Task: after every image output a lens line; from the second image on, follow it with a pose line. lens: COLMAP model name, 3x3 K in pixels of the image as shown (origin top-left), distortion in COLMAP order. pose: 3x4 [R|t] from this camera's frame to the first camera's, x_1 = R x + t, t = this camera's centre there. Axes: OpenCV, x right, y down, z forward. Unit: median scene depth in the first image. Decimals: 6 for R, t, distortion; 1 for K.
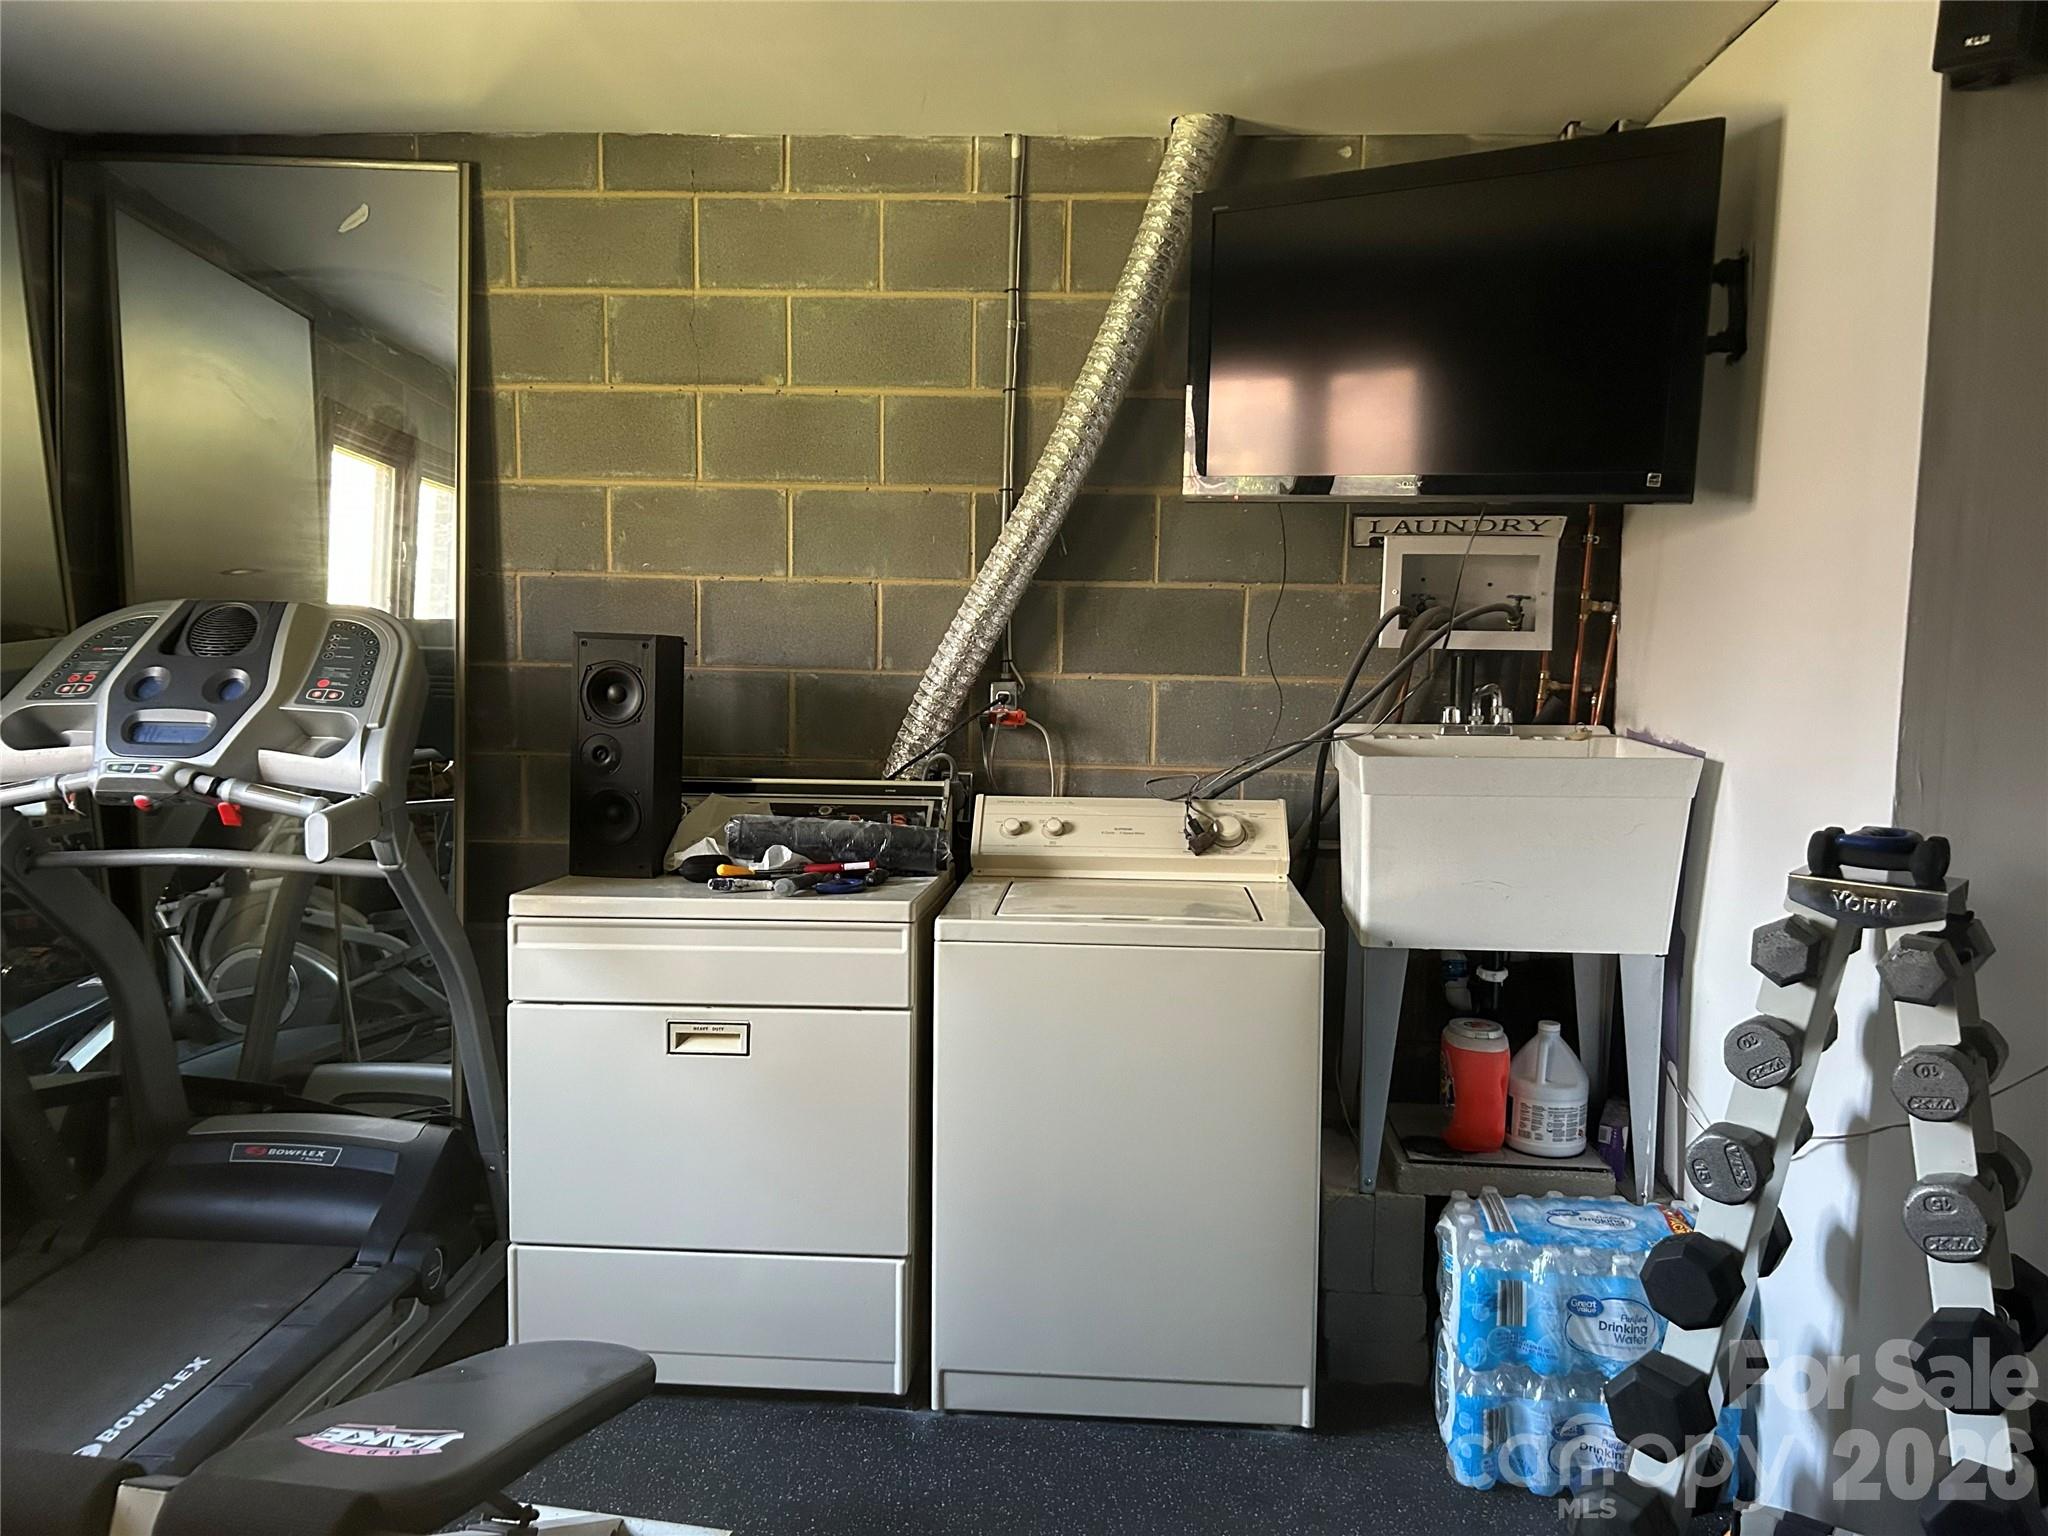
lens RADIAL K [[1458.1, 0, 1024.0], [0, 1458.1, 768.0], [0, 0, 1]] dist [0.027829, -0.001978]
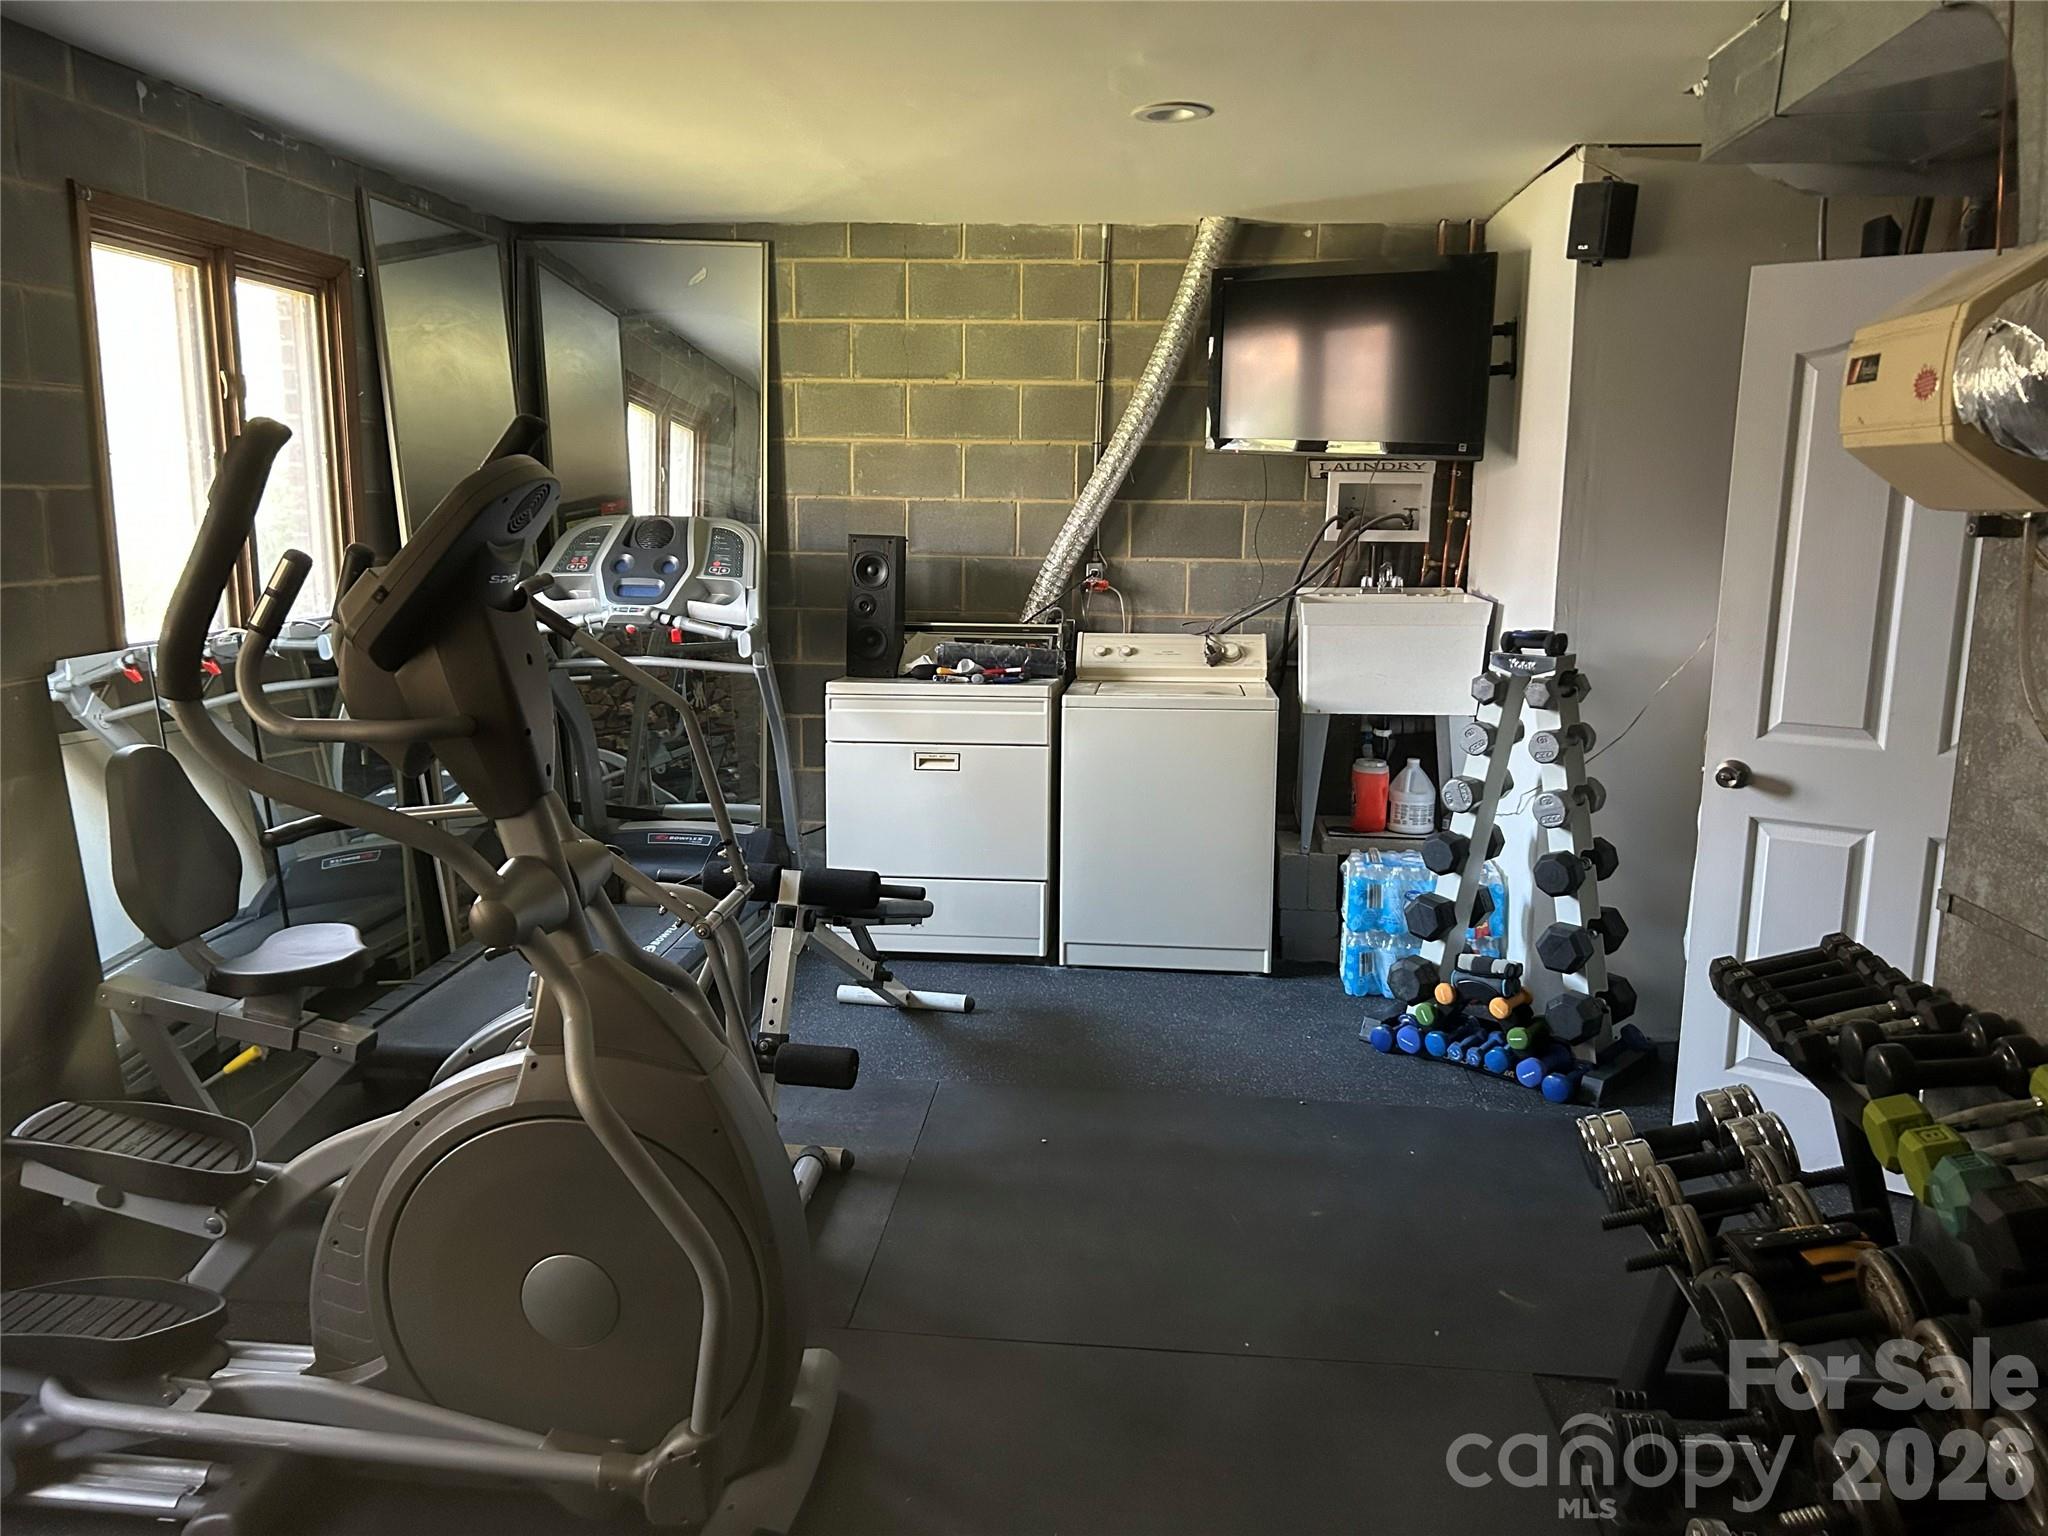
lens RADIAL K [[1521.7, 0, 1024.0], [0, 1521.7, 768.0], [0, 0, 1]] dist [0.088961, -0.120015]
pose [[0.999644, 0.000856, -0.026661, -0.049398], [0.000970, 0.997655, 0.068433, 0.054950], [0.026657, -0.068435, 0.997299, -0.747164]]
